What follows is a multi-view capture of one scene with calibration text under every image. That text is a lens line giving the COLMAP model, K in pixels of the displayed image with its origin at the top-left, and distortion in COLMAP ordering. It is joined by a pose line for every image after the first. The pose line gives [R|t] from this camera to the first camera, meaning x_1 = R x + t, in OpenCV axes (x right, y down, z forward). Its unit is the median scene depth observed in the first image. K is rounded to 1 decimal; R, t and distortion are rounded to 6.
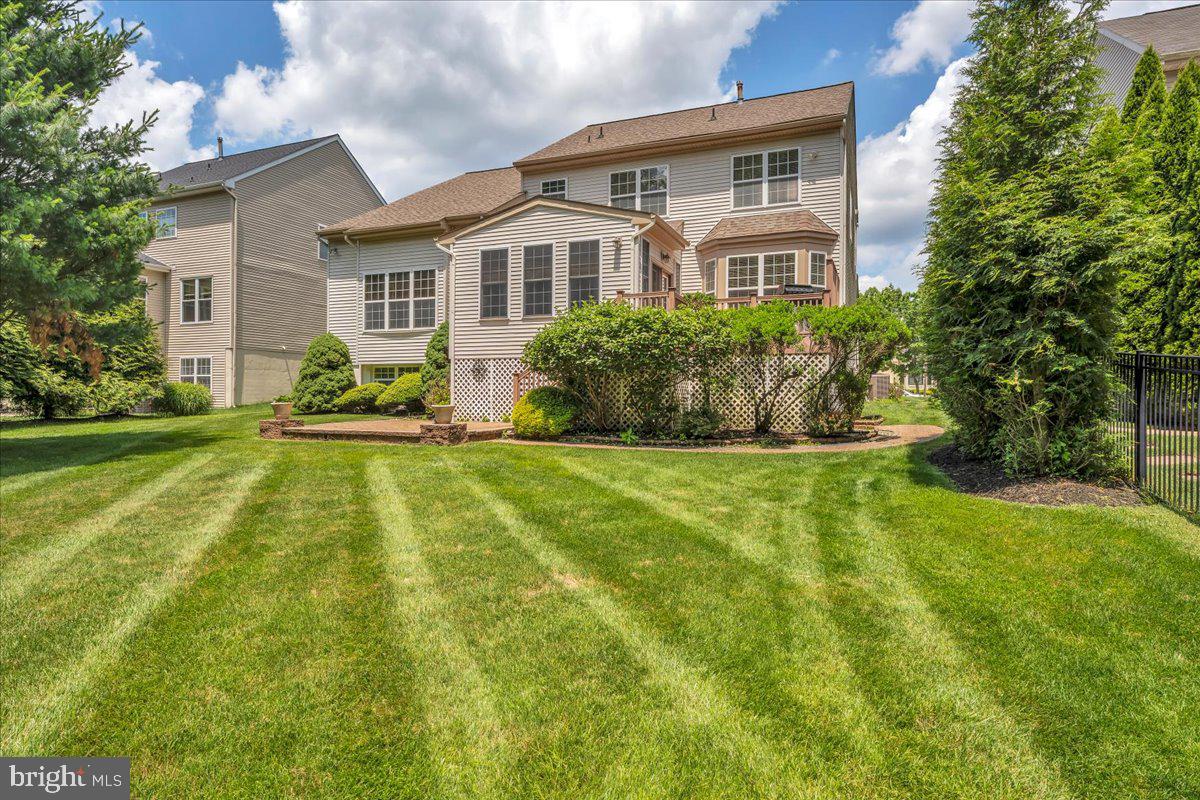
lens RADIAL K [[569.6, 0, 605.3], [0, 569.6, 401.9], [0, 0, 1]] dist [-0.003557, -0.000403]
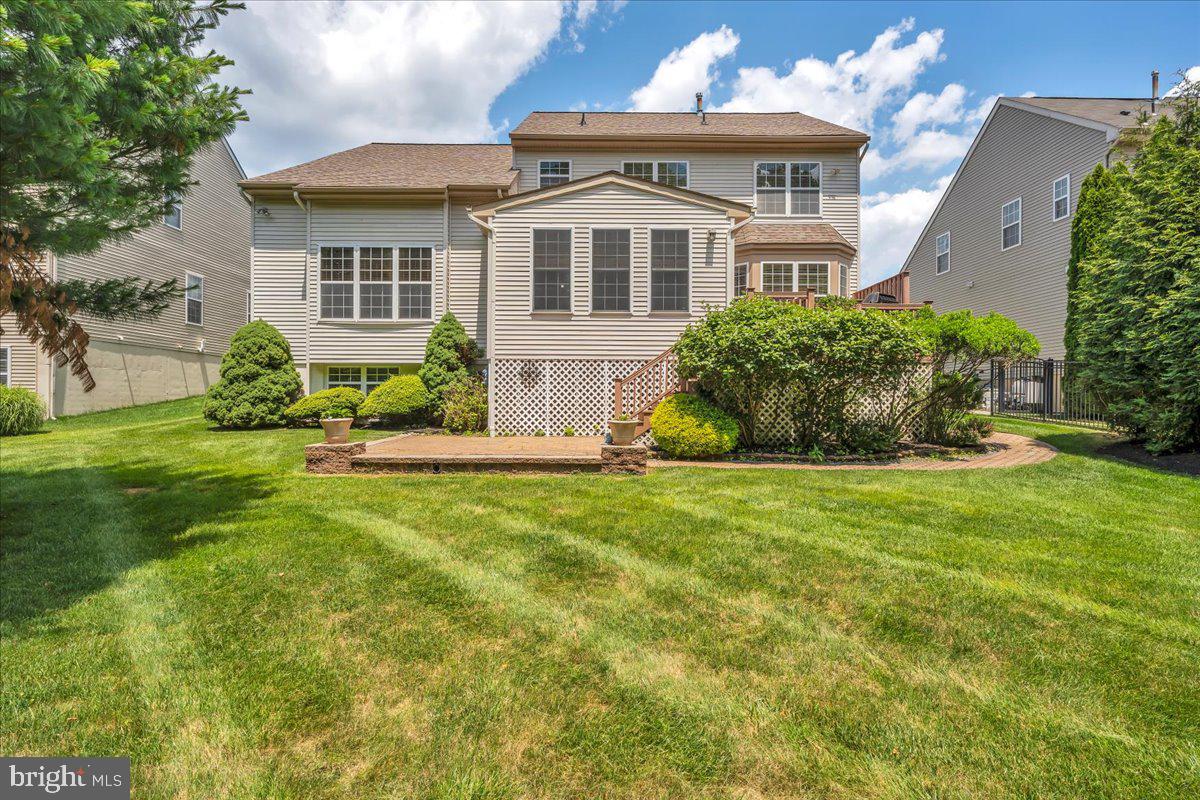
lens RADIAL K [[538.0, 0, 600.0], [0, 538.0, 400.0], [0, 0, 1]] dist [-0.000658, -0.000025]
pose [[0.940312, -0.001831, 0.340308, -0.363934], [0.004084, 0.999974, -0.005903, -0.011529], [-0.340289, 0.006940, 0.940295, 0.217959]]
